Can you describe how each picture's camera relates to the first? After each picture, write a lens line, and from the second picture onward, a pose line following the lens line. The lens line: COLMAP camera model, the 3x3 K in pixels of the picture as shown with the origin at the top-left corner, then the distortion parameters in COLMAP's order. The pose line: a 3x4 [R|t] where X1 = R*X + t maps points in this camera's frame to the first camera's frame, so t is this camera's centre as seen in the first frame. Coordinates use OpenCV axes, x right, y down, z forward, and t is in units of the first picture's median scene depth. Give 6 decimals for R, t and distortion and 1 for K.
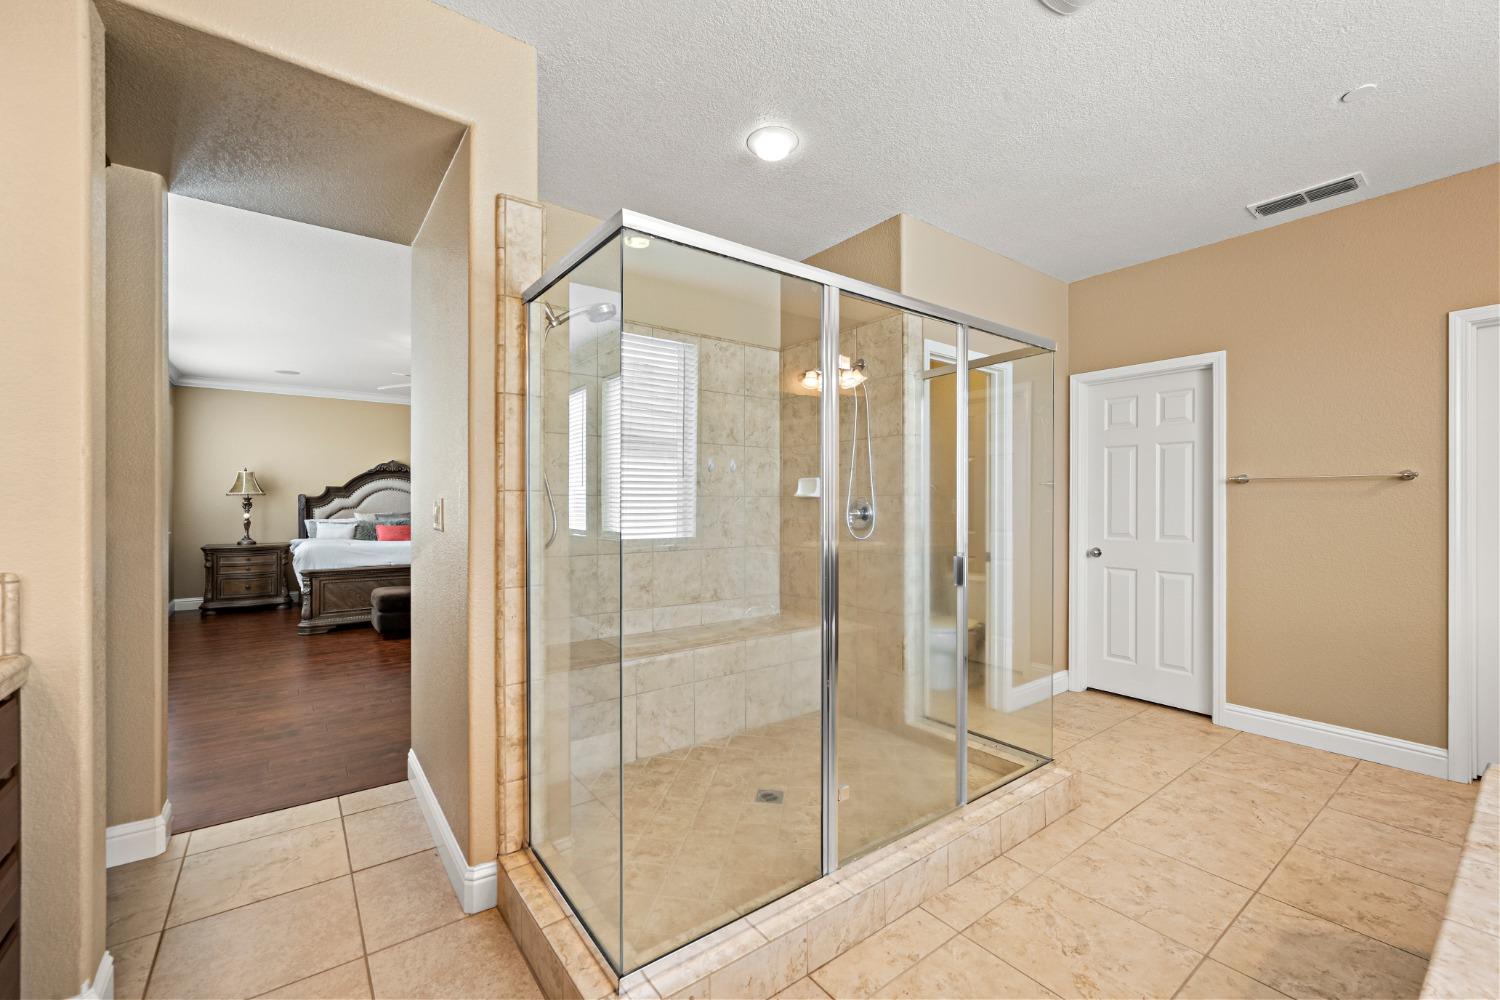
lens RADIAL K [[604.4, 0, 728.8], [0, 604.4, 499.9], [0, 0, 1]] dist [-0.007334, -0.000575]
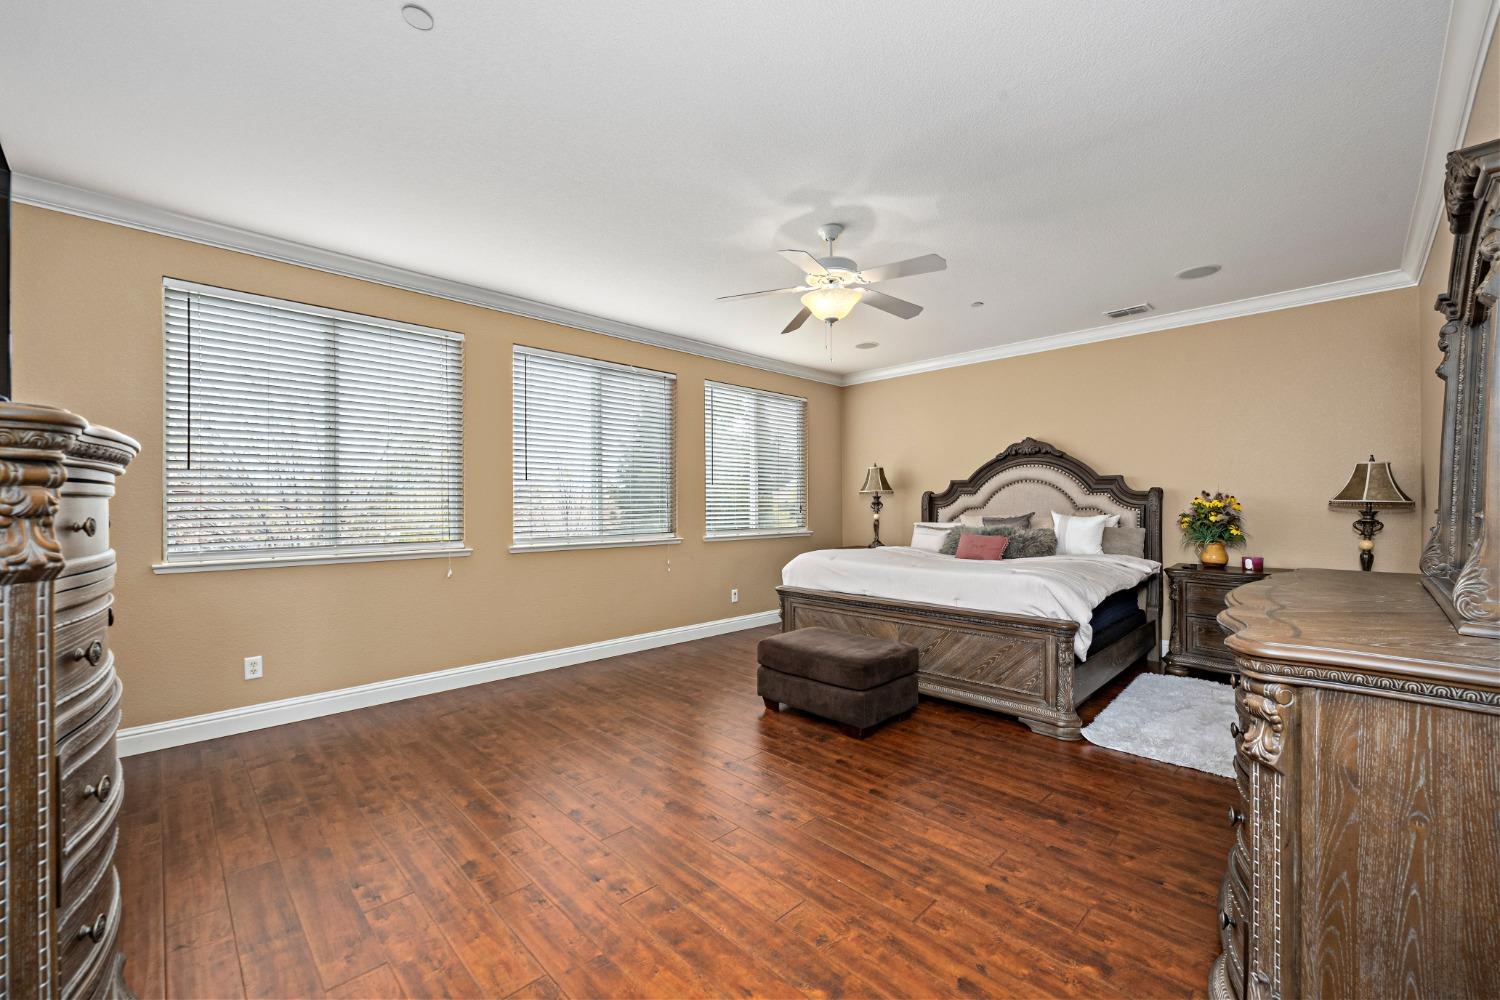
lens RADIAL K [[604.4, 0, 751.3], [0, 604.4, 502.4], [0, 0, 1]] dist [-0.007334, -0.000575]
pose [[0.153631, 0.000976, -0.988128, 0.058053], [0.003672, 0.999992, 0.001558, 0.003363], [0.988121, -0.003868, 0.153626, 0.639088]]
